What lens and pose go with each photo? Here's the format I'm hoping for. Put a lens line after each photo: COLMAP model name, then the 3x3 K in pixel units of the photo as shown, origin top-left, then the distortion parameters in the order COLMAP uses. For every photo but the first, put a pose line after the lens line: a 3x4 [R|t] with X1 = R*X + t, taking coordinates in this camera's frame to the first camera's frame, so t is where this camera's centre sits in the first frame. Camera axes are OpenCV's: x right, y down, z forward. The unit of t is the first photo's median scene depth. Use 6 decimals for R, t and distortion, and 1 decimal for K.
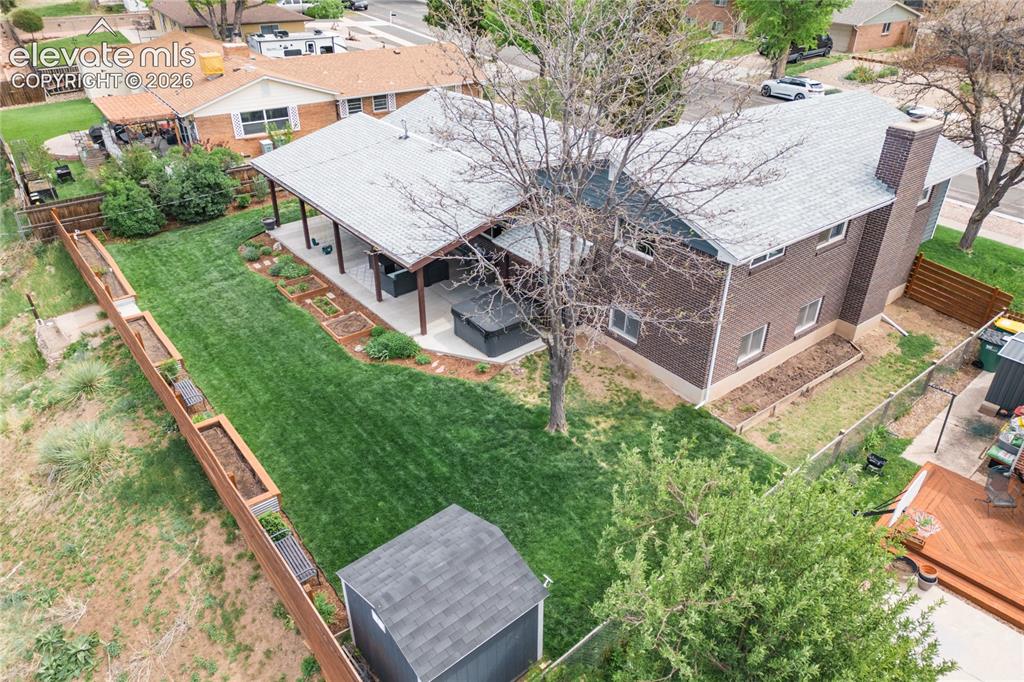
lens RADIAL K [[713.8, 0, 514.5], [0, 713.8, 334.8], [0, 0, 1]] dist [0.078619, -0.073866]
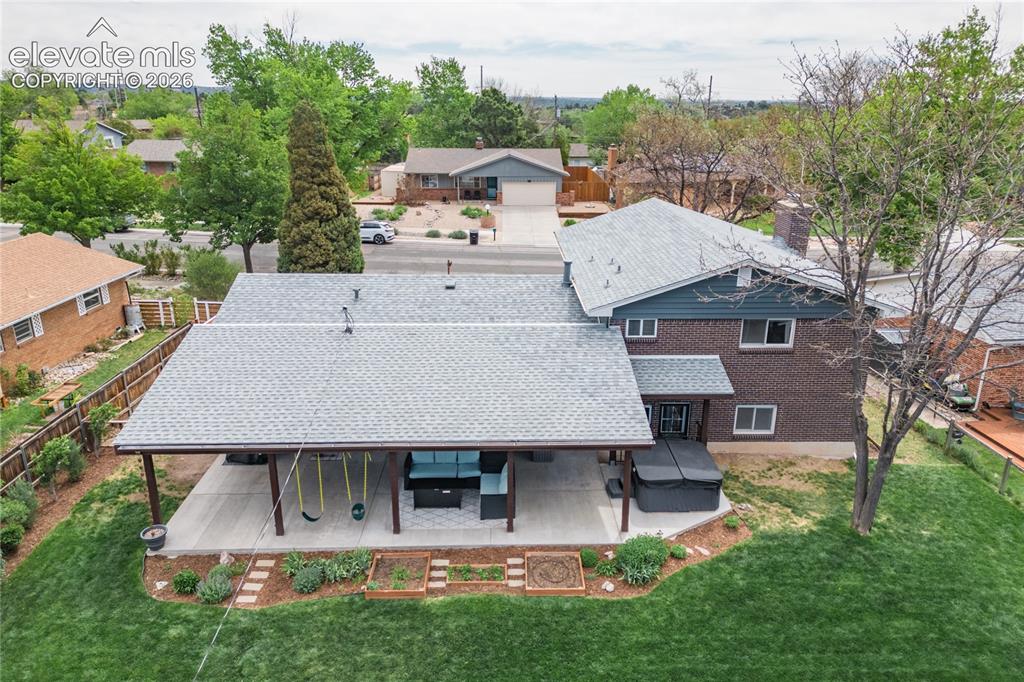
lens RADIAL K [[713.8, 0, 511.5], [0, 713.8, 348.7], [0, 0, 1]] dist [0.078619, -0.073866]
pose [[0.605926, -0.271128, 0.747893, -0.787897], [0.405727, 0.913990, 0.002631, -0.251005], [-0.684280, 0.301847, 0.663814, 0.547025]]
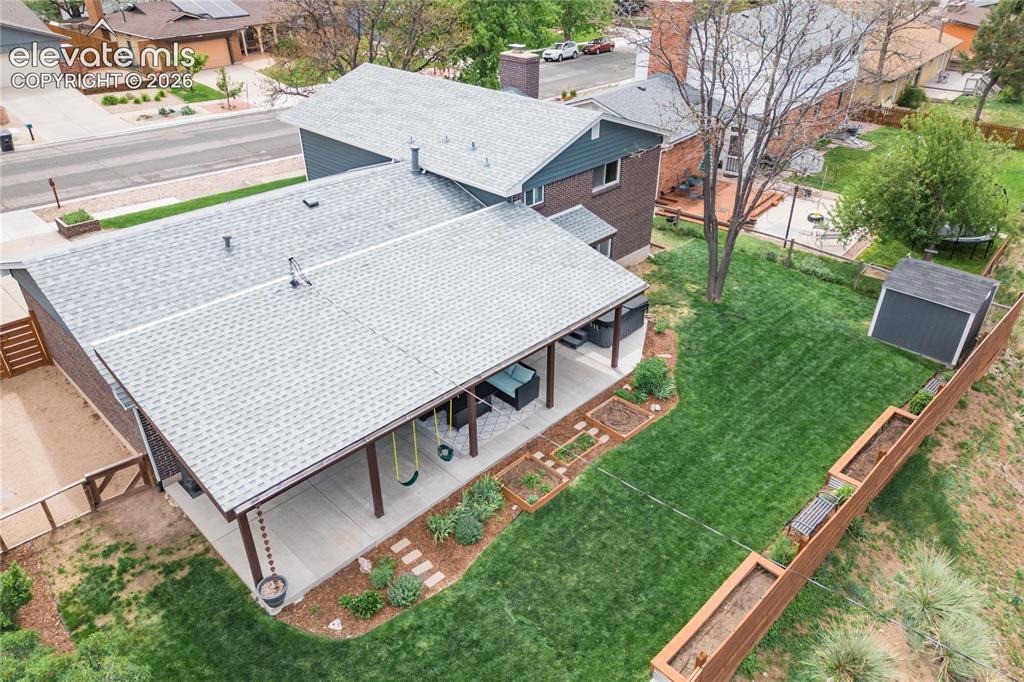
lens RADIAL K [[713.8, 0, 514.6], [0, 713.8, 346.8], [0, 0, 1]] dist [0.078619, -0.073866]
pose [[-0.122522, -0.522301, 0.843913, -0.944416], [0.506586, 0.698294, 0.505724, -0.593002], [-0.853440, 0.489477, 0.179034, 1.005300]]
